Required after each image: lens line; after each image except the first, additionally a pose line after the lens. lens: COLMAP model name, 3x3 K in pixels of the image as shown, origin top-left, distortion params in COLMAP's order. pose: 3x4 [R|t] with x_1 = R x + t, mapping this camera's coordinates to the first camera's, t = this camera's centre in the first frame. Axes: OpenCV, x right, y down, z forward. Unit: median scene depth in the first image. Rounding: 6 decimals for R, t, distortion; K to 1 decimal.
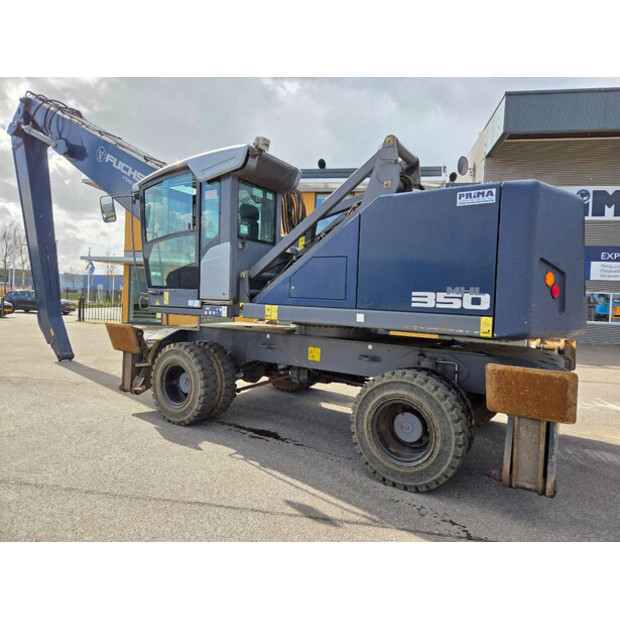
lens RADIAL K [[409.0, 0, 311.1], [0, 409.0, 302.8], [0, 0, 1]] dist [0.069197, -0.063981]
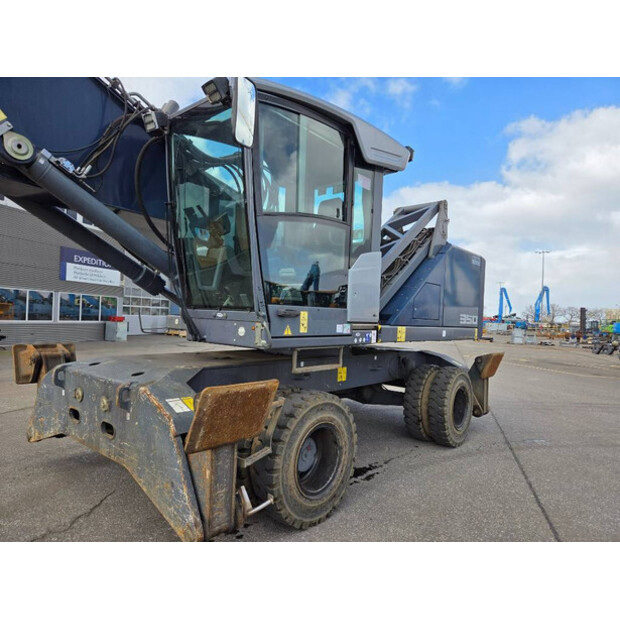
lens RADIAL K [[414.9, 0, 307.1], [0, 414.9, 308.1], [0, 0, 1]] dist [0.069381, -0.049095]
pose [[0.151406, -0.009569, 0.988425, -0.930067], [-0.018741, 0.999746, 0.012549, -0.038671], [-0.988294, -0.020424, 0.151188, 0.900746]]
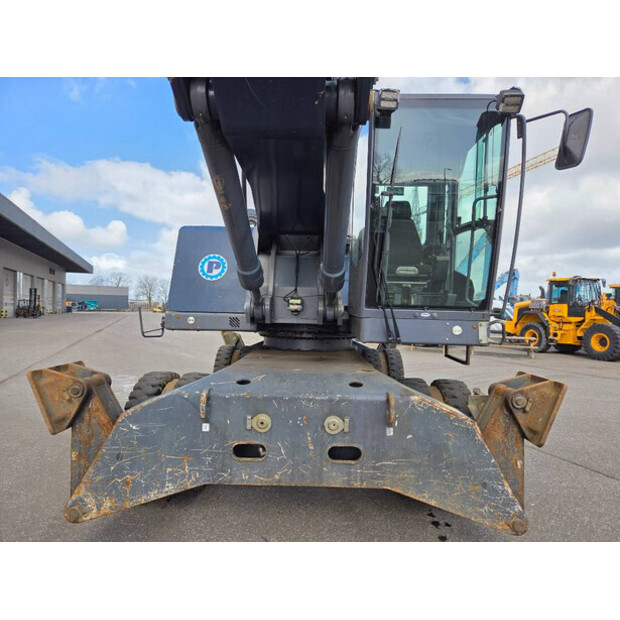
lens RADIAL K [[414.9, 0, 307.1], [0, 414.9, 308.1], [0, 0, 1]] dist [0.069381, -0.049095]
pose [[-0.511584, -0.039636, 0.858318, -0.782255], [-0.025770, 0.999194, 0.030782, -0.042030], [-0.858847, -0.006371, -0.512193, 1.562188]]
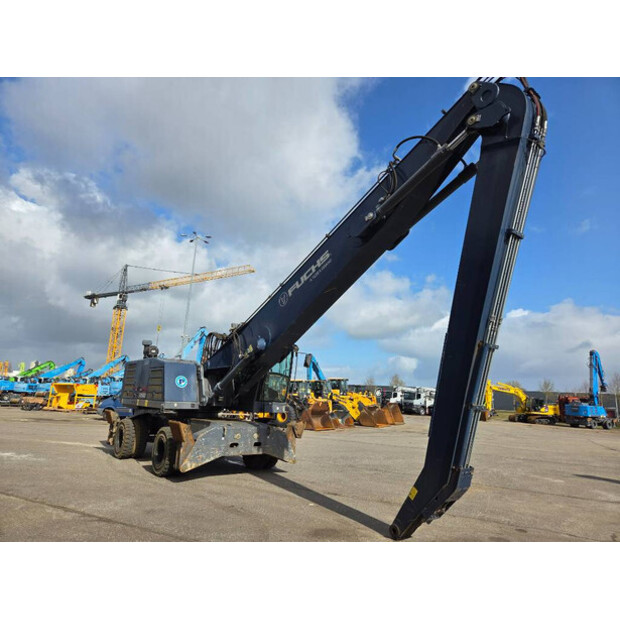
lens RADIAL K [[414.9, 0, 307.1], [0, 414.9, 308.1], [0, 0, 1]] dist [0.069381, -0.049095]
pose [[-0.944946, -0.006810, 0.327155, -1.165756], [-0.073268, 0.978803, -0.191251, -0.097784], [-0.318918, -0.204692, -0.925415, 2.976089]]
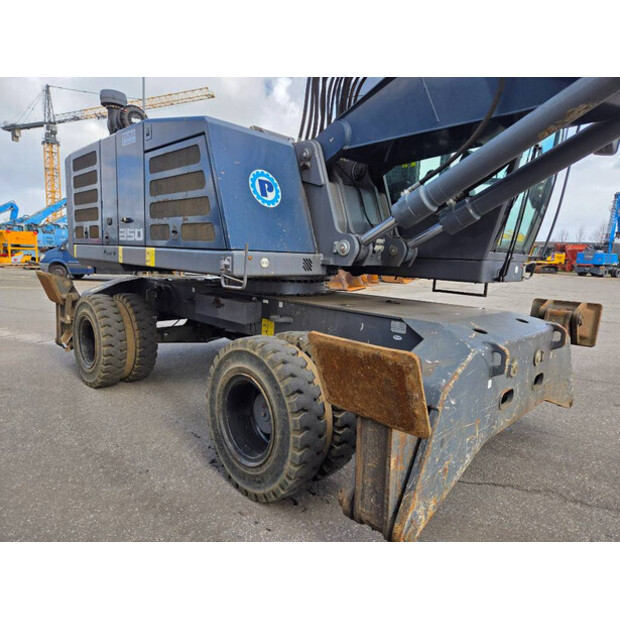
lens RADIAL K [[414.9, 0, 307.1], [0, 414.9, 308.1], [0, 0, 1]] dist [0.069381, -0.049095]
pose [[-0.971521, -0.099059, 0.215256, -0.188981], [-0.067663, 0.986576, 0.148627, -0.016506], [-0.227089, 0.129829, -0.965181, 1.886227]]
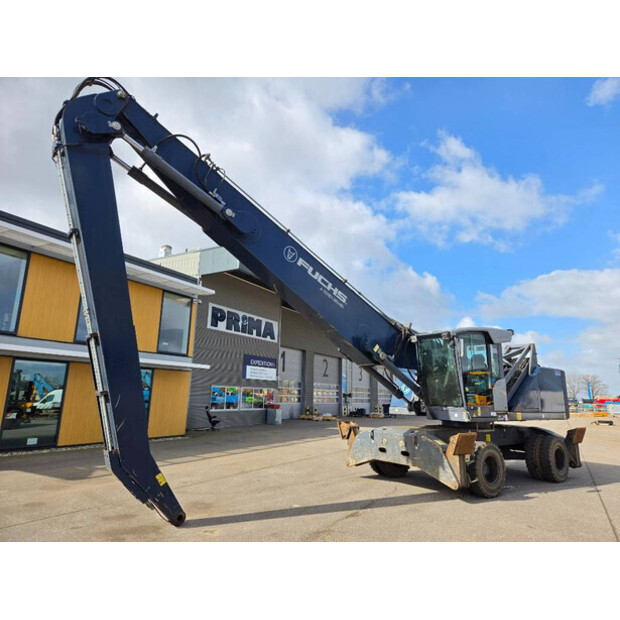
lens RADIAL K [[409.0, 0, 311.1], [0, 409.0, 302.8], [0, 0, 1]] dist [0.069197, -0.063981]
pose [[0.352776, 0.181476, 0.917941, -2.049135], [0.007245, 0.980453, -0.196619, -0.109127], [-0.935680, 0.076013, 0.344566, 1.017807]]
